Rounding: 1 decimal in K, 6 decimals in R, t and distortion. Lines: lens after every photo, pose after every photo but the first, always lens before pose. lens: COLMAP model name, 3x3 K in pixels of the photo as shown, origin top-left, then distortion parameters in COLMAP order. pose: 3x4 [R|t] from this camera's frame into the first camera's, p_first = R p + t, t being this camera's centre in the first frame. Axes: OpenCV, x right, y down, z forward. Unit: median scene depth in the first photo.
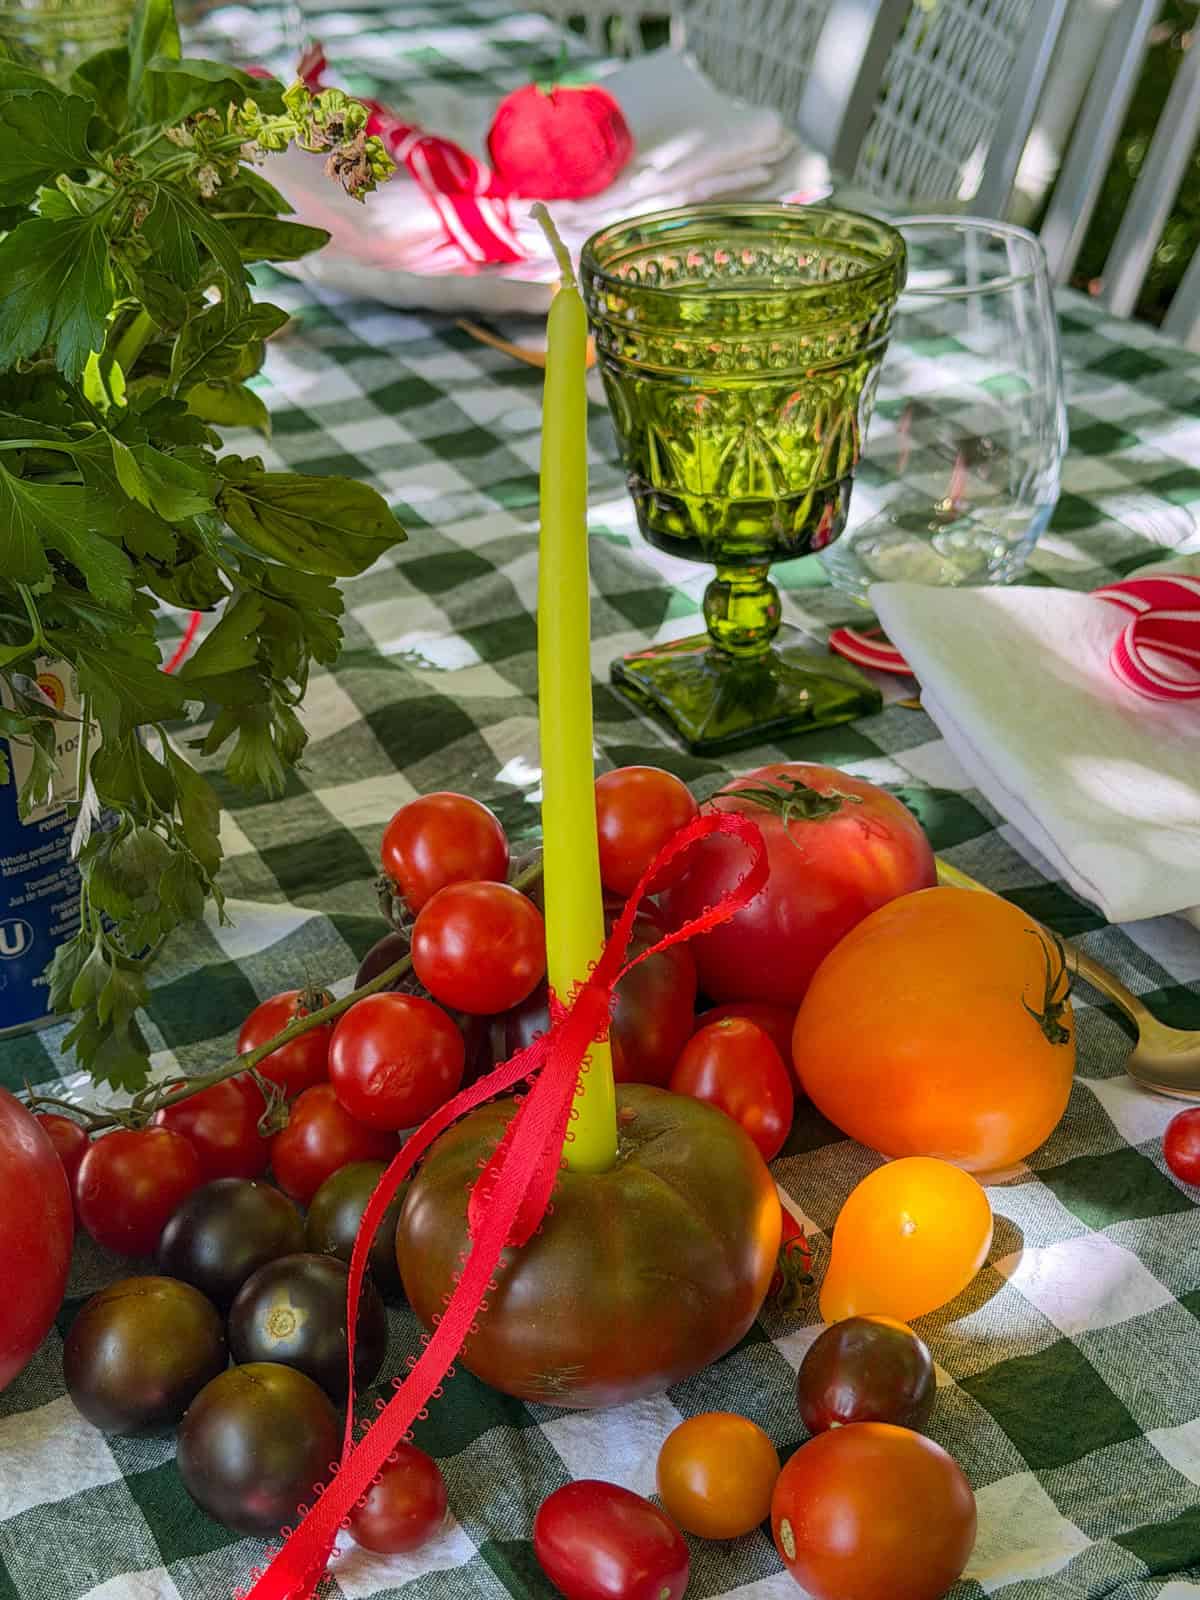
lens RADIAL K [[2592.4, 0, 600.0], [0, 2592.4, 800.0], [0, 0, 1]] dist [0.119966, 0.055448]
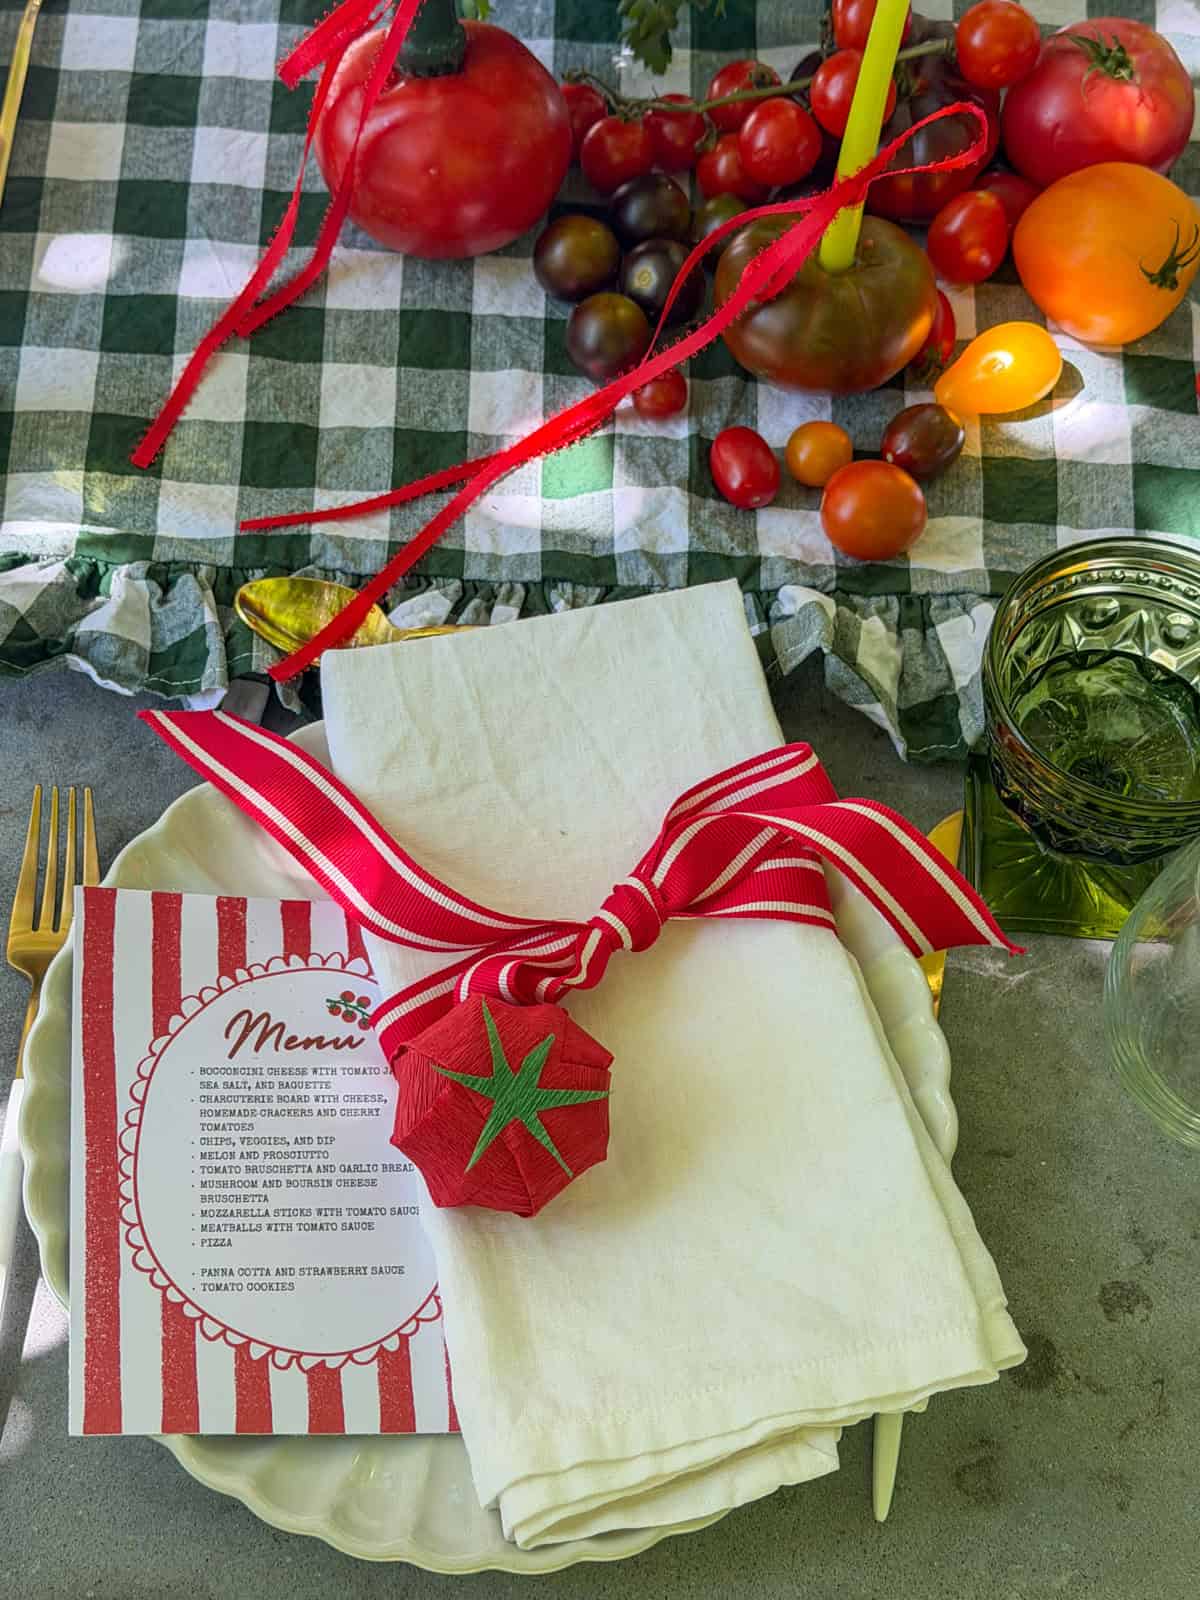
lens RADIAL K [[2592.4, 0, 600.0], [0, 2592.4, 800.0], [0, 0, 1]] dist [0.119966, 0.055448]
pose [[0.889116, 0.432913, -0.148525, 0.275006], [-0.303204, 0.800229, 0.517398, -0.433849], [0.342842, -0.414993, 0.842757, -0.683391]]
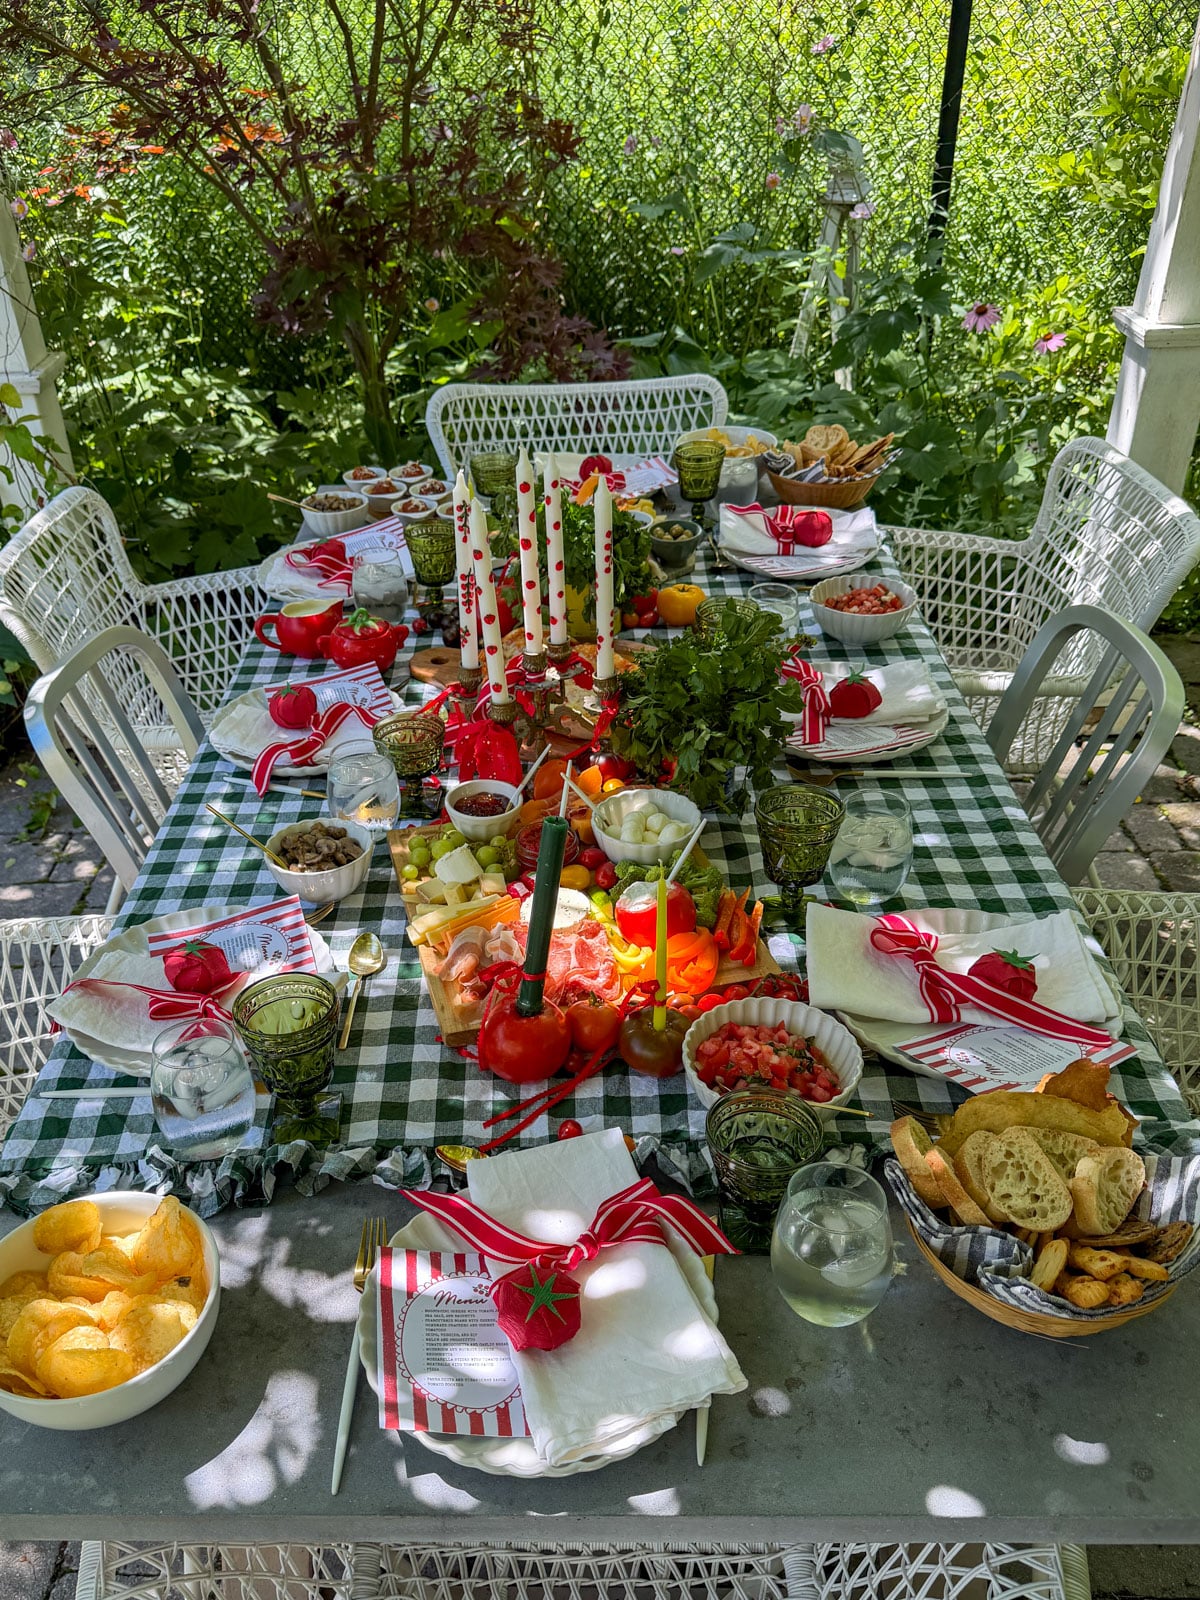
lens RADIAL K [[2592.4, 0, 600.0], [0, 2592.4, 800.0], [0, 0, 1]] dist [0.119966, 0.055448]
pose [[0.897078, 0.191869, -0.398042, 1.668600], [-0.209929, 0.977715, -0.001833, -0.250395], [0.388820, 0.085205, 0.917365, -3.321268]]
